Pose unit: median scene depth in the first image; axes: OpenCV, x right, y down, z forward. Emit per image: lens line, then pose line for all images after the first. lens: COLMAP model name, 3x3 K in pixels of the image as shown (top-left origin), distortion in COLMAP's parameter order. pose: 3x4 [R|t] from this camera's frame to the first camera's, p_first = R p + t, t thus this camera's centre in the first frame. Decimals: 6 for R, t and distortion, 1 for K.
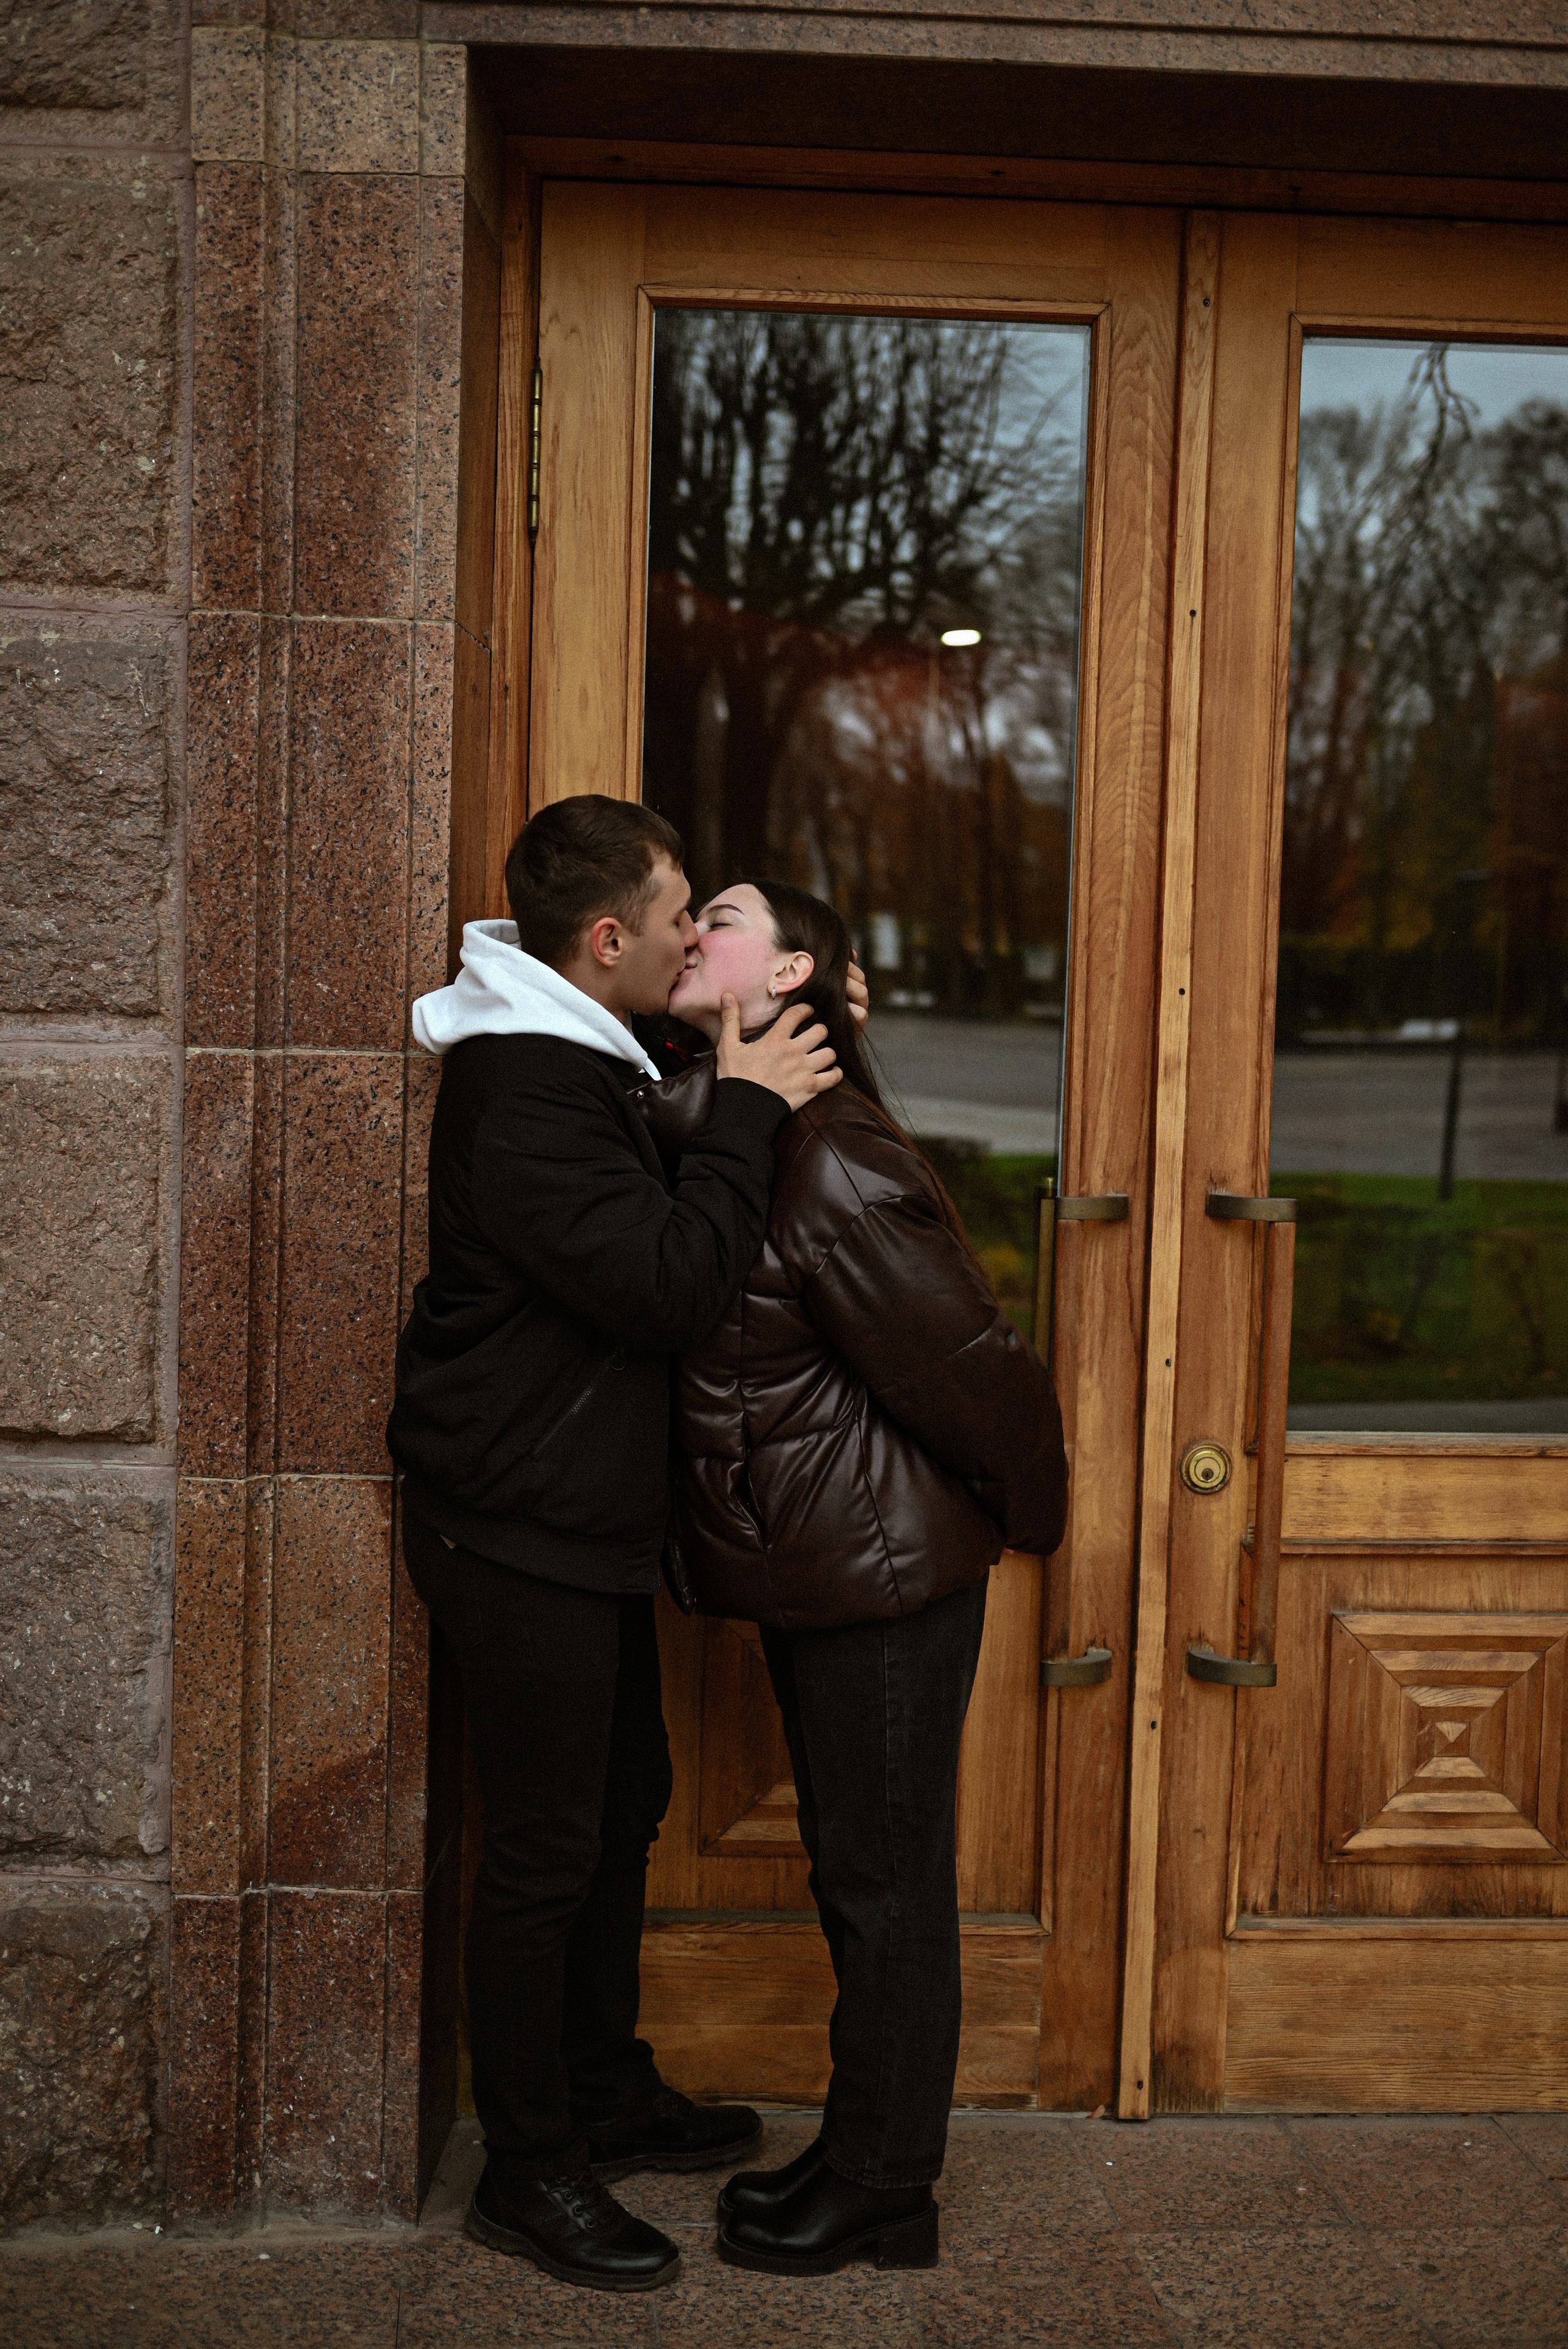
lens RADIAL K [[2702.2, 0, 791.1], [0, 2702.2, 1168.8], [0, 0, 1]] dist [-0.003168, 0.011544]
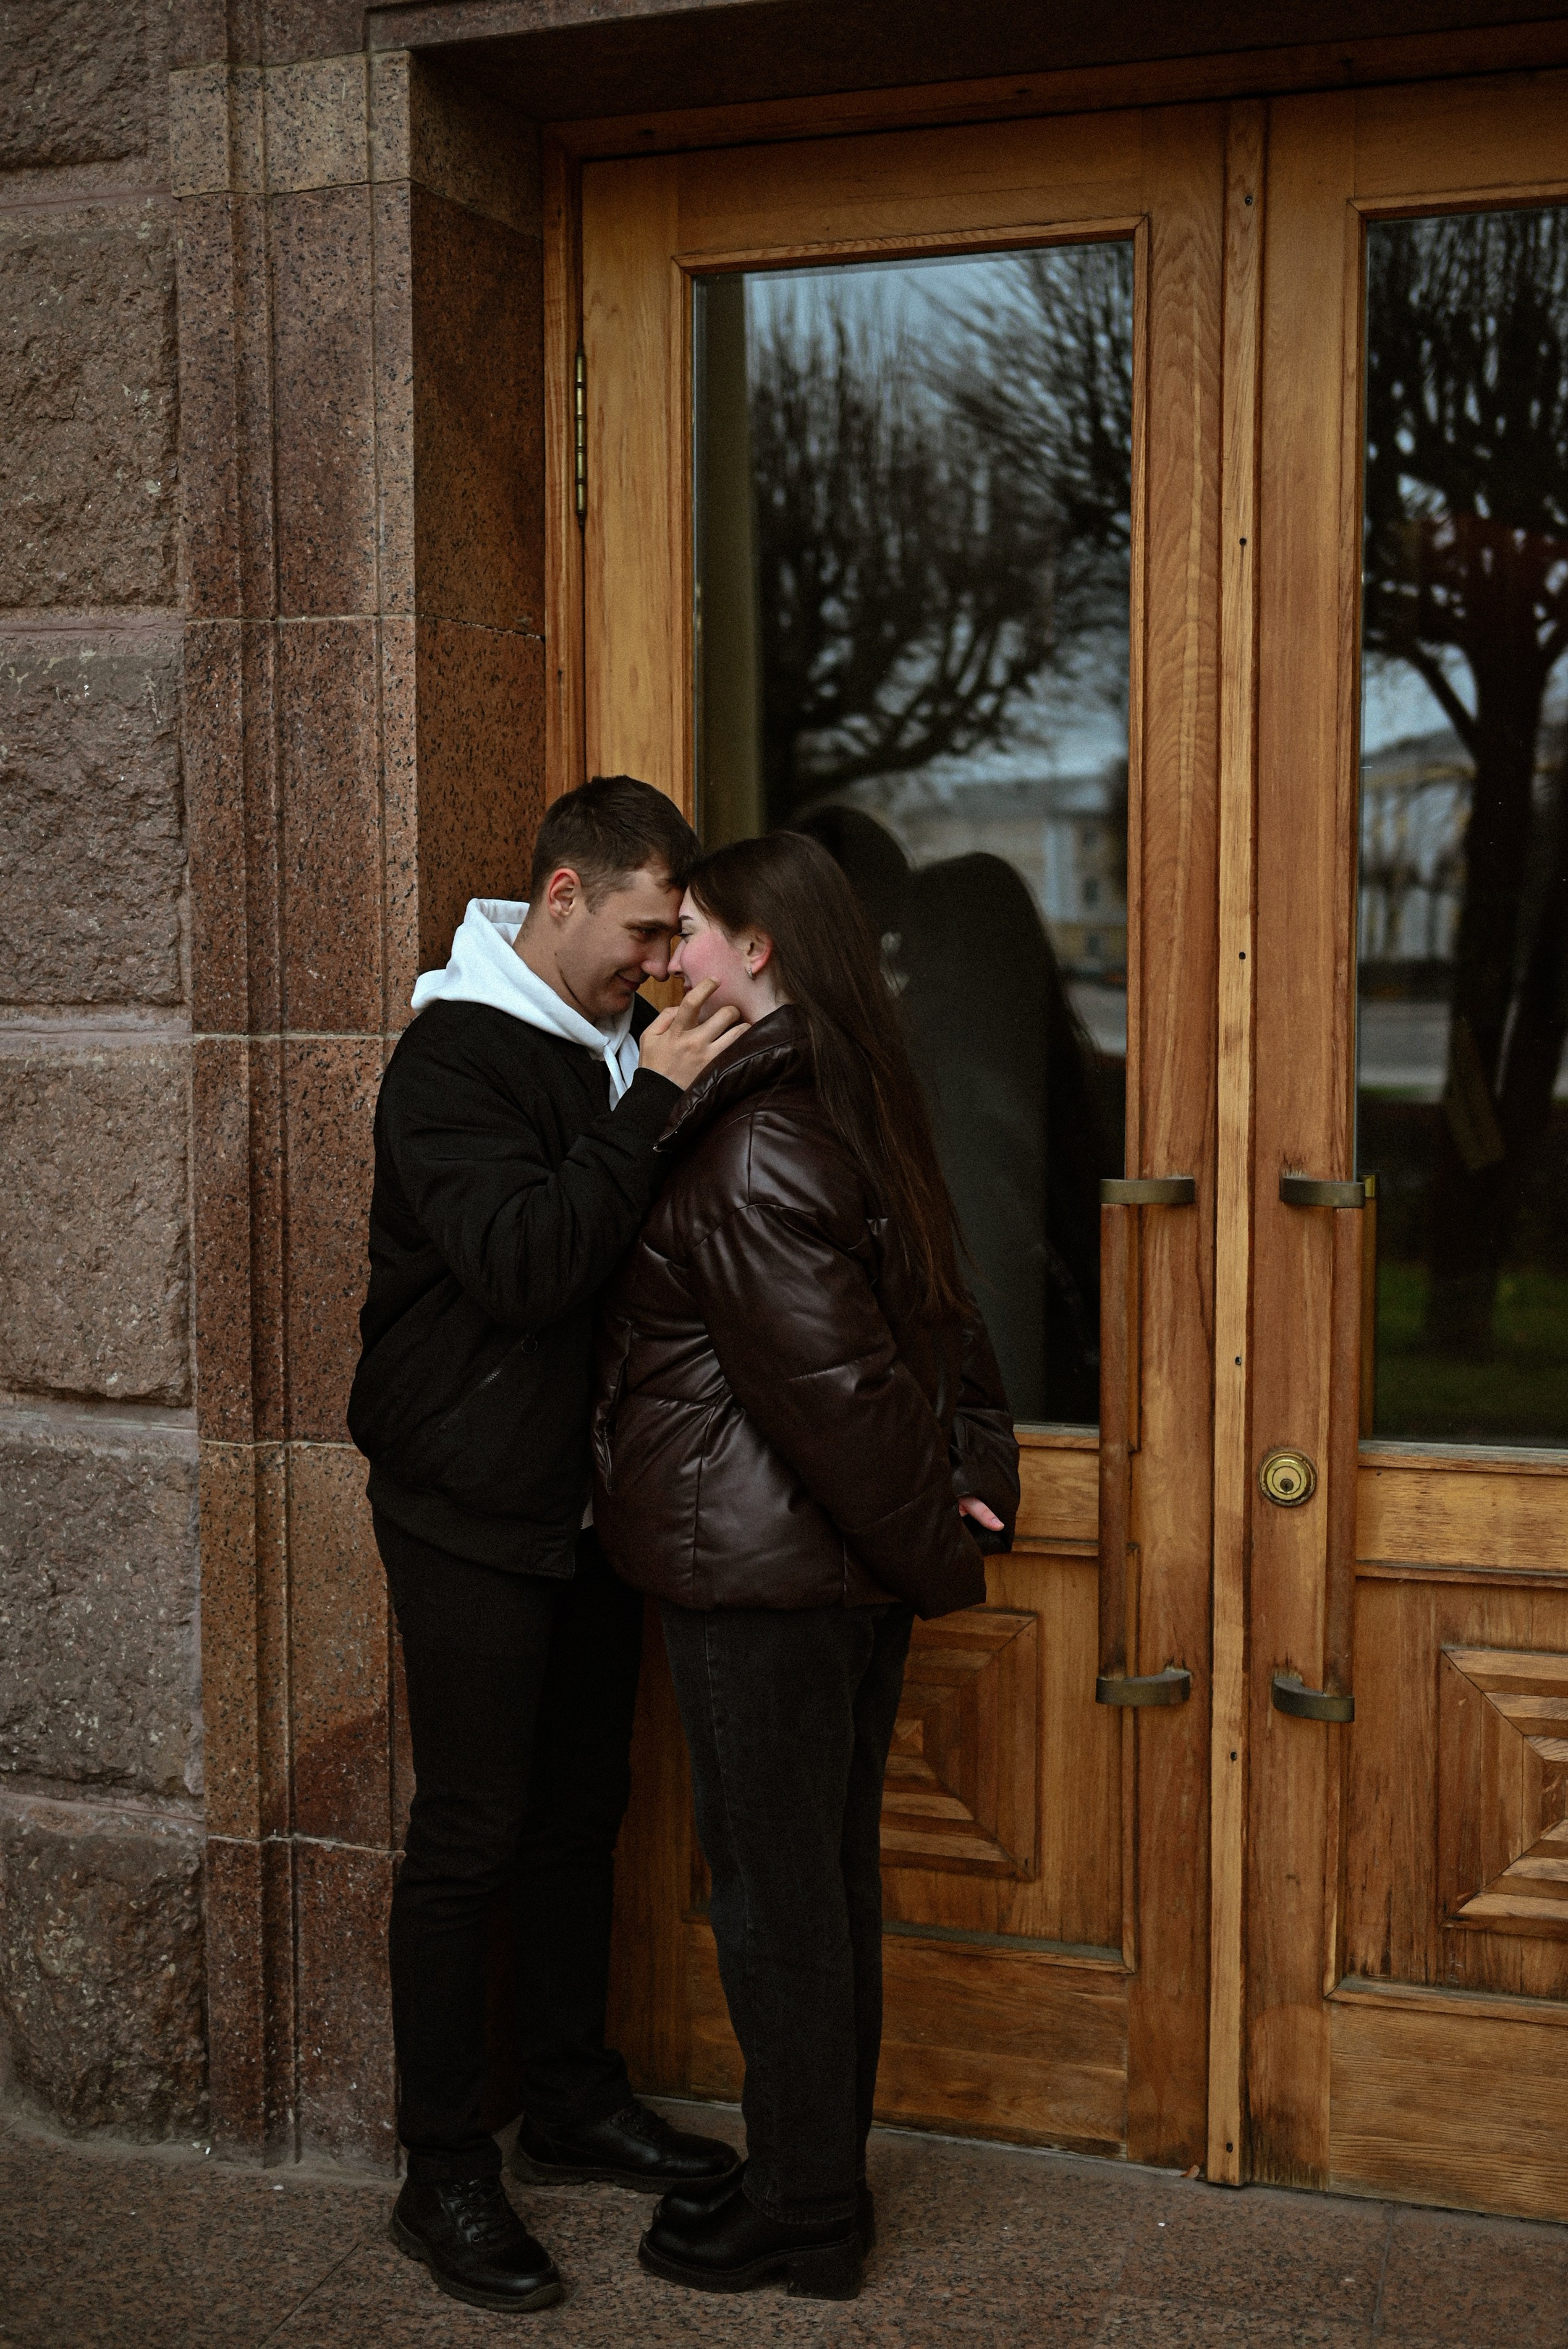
lens RADIAL K [[2873.0, 0, 783.3], [0, 2873.0, 1174.1], [0, 0, 1]] dist [-0.004262, 0.013253]
pose [[0.925016, 0.001712, -0.379924, 0.406620], [-0.001190, 0.999998, 0.001610, 0.007668], [0.379926, -0.001037, 0.925016, 0.044851]]
